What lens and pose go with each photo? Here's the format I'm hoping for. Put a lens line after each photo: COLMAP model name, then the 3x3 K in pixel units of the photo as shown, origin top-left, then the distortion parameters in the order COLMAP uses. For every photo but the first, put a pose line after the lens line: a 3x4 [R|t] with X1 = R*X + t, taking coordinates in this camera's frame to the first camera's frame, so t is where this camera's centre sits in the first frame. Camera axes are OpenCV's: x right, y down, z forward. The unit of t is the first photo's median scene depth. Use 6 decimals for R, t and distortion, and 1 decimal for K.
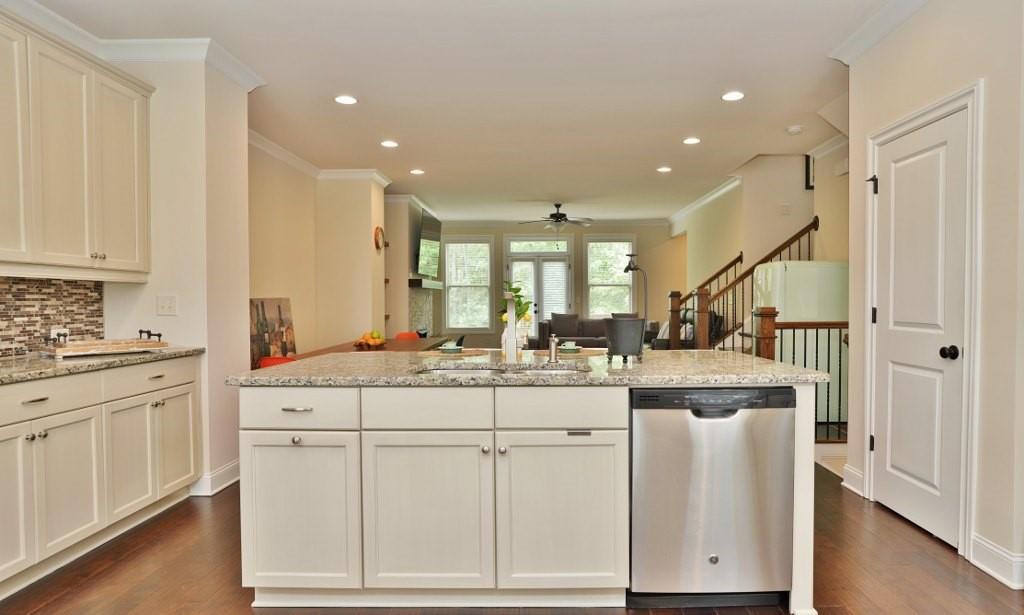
lens RADIAL K [[595.2, 0, 538.7], [0, 595.2, 315.6], [0, 0, 1]] dist [-0.035903, 0.018990]
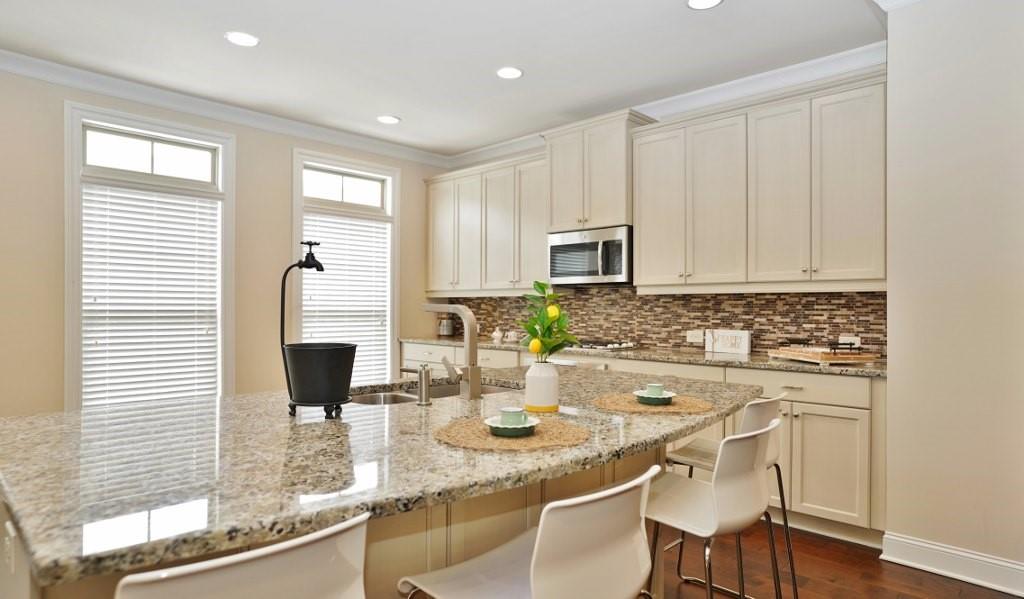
lens RADIAL K [[589.1, 0, 532.7], [0, 589.1, 297.8], [0, 0, 1]] dist [-0.033898, 0.003502]
pose [[-0.672340, -0.010703, -0.740165, 0.375261], [-0.020723, 0.999776, 0.004367, -0.042401], [0.739952, 0.018275, -0.672411, 1.297655]]
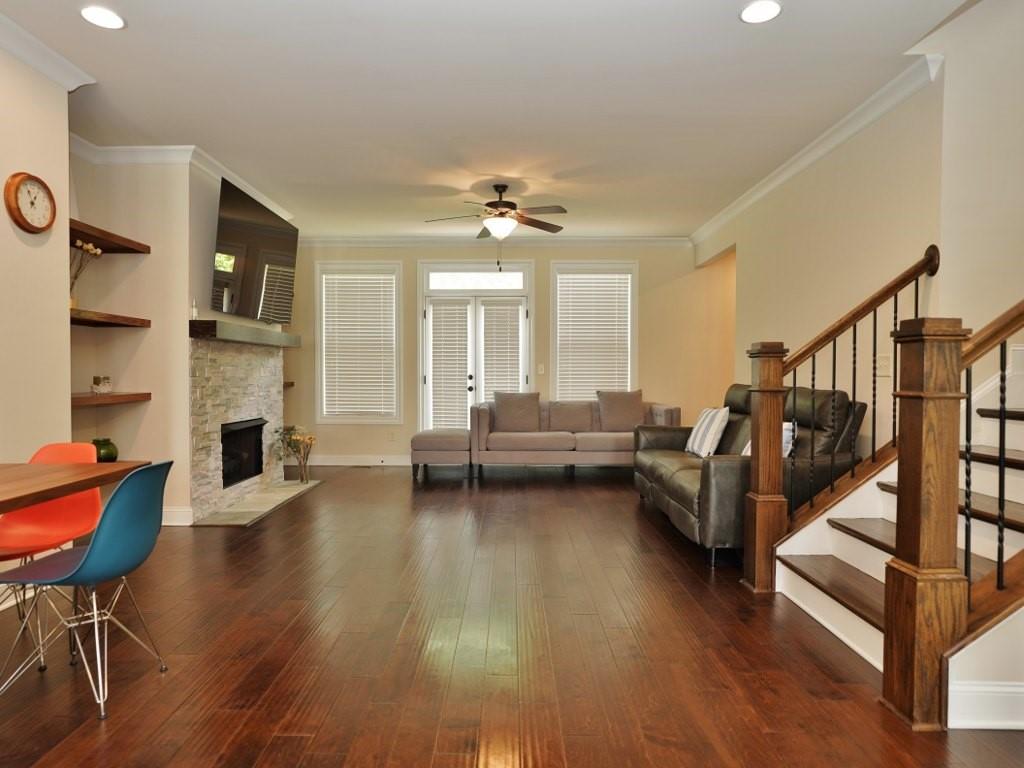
lens RADIAL K [[628.9, 0, 503.1], [0, 628.9, 388.4], [0, 0, 1]] dist [-0.033141, 0.014791]
pose [[0.999923, 0.009714, -0.007785, 0.121955], [-0.009753, 0.999940, -0.004891, -0.013558], [0.007737, 0.004967, 0.999958, 1.333746]]
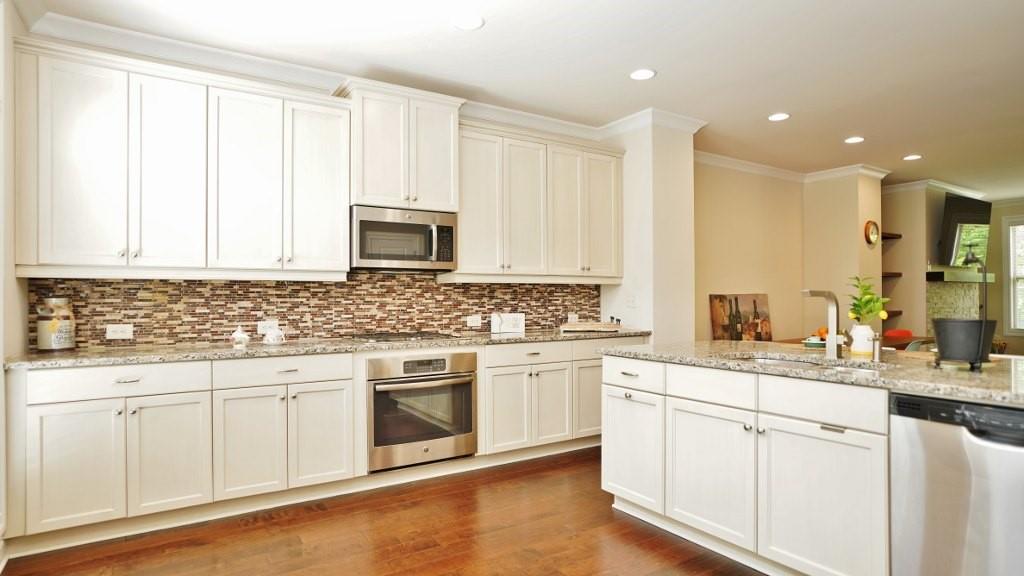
lens RADIAL K [[559.0, 0, 507.5], [0, 559.0, 292.2], [0, 0, 1]] dist [-0.034079, 0.019229]
pose [[0.548016, -0.005048, -0.836453, 0.371537], [-0.020059, 0.999615, -0.019175, -0.004847], [0.836227, 0.027286, 0.547704, 0.006604]]
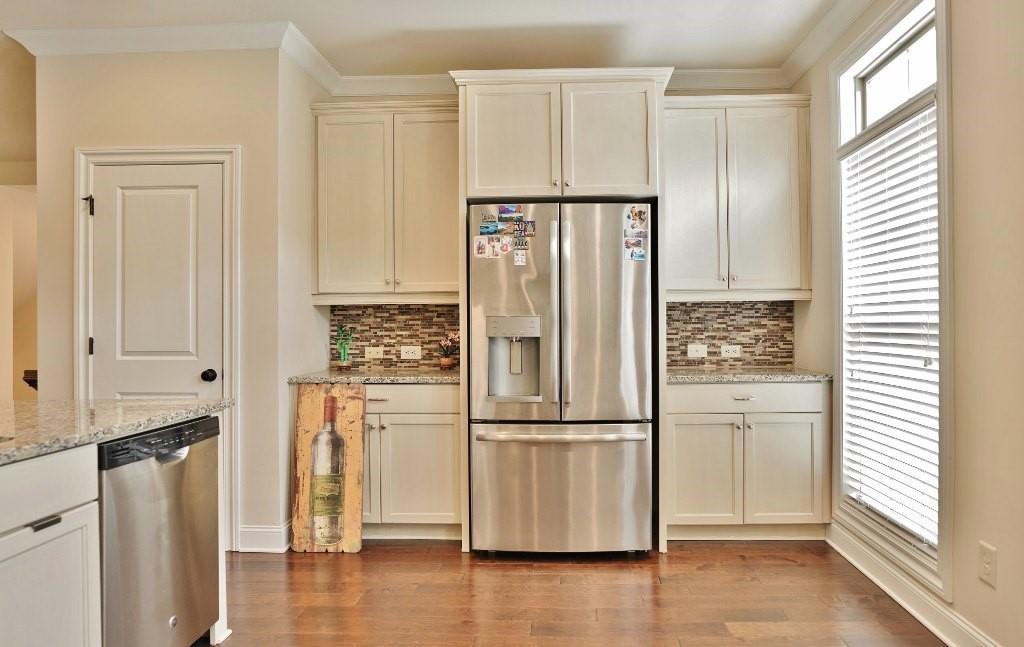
lens RADIAL K [[660.1, 0, 524.0], [0, 660.1, 323.6], [0, 0, 1]] dist [-0.033934, 0.016605]
pose [[0.036269, 0.007567, 0.999313, -0.445431], [0.033524, 0.999399, -0.008784, -0.003904], [-0.998780, 0.033820, 0.035993, 0.296013]]
